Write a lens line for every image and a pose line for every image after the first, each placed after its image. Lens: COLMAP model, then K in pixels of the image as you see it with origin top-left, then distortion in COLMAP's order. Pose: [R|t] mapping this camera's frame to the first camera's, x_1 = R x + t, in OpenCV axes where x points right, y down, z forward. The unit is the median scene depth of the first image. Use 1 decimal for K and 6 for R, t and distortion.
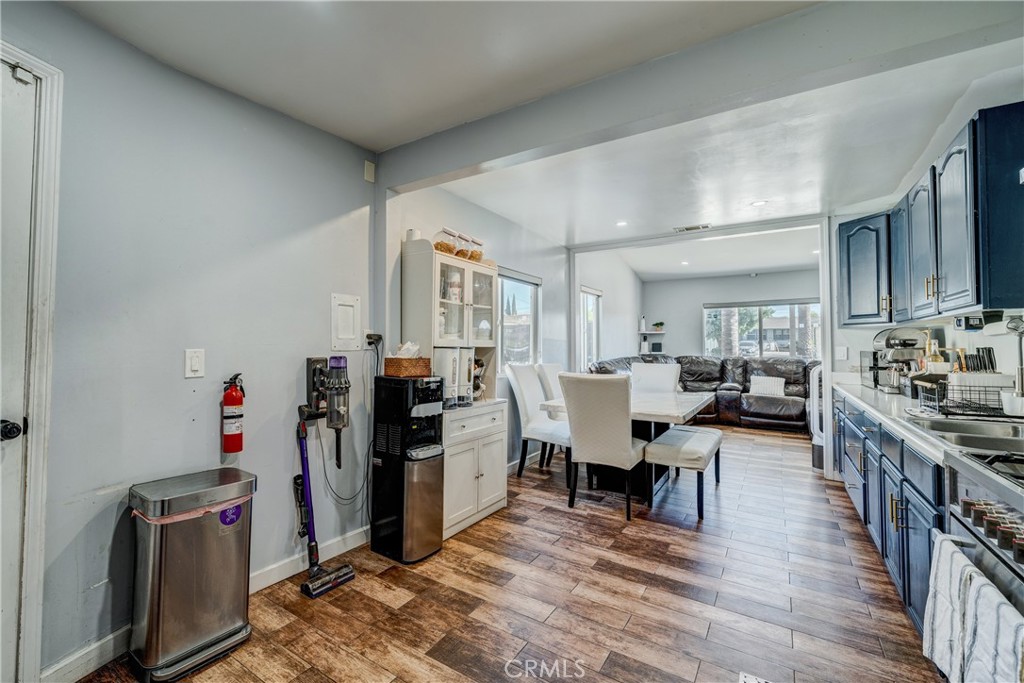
lens RADIAL K [[428.3, 0, 468.6], [0, 428.3, 335.2], [0, 0, 1]] dist [-0.000701, -0.000172]
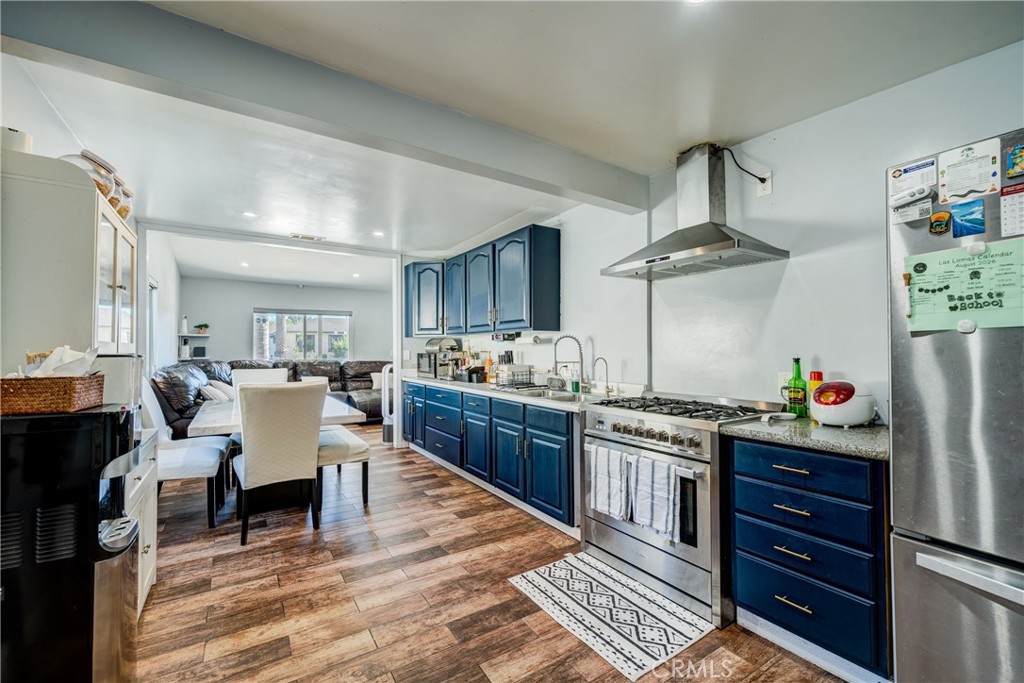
lens RADIAL K [[412.5, 0, 510.2], [0, 412.5, 343.0], [0, 0, 1]] dist [-0.002019, -0.000250]
pose [[0.404986, 0.011789, 0.914247, -0.284221], [-0.019462, 0.999801, -0.004271, 0.002995], [-0.914116, -0.016063, 0.405135, 0.204408]]
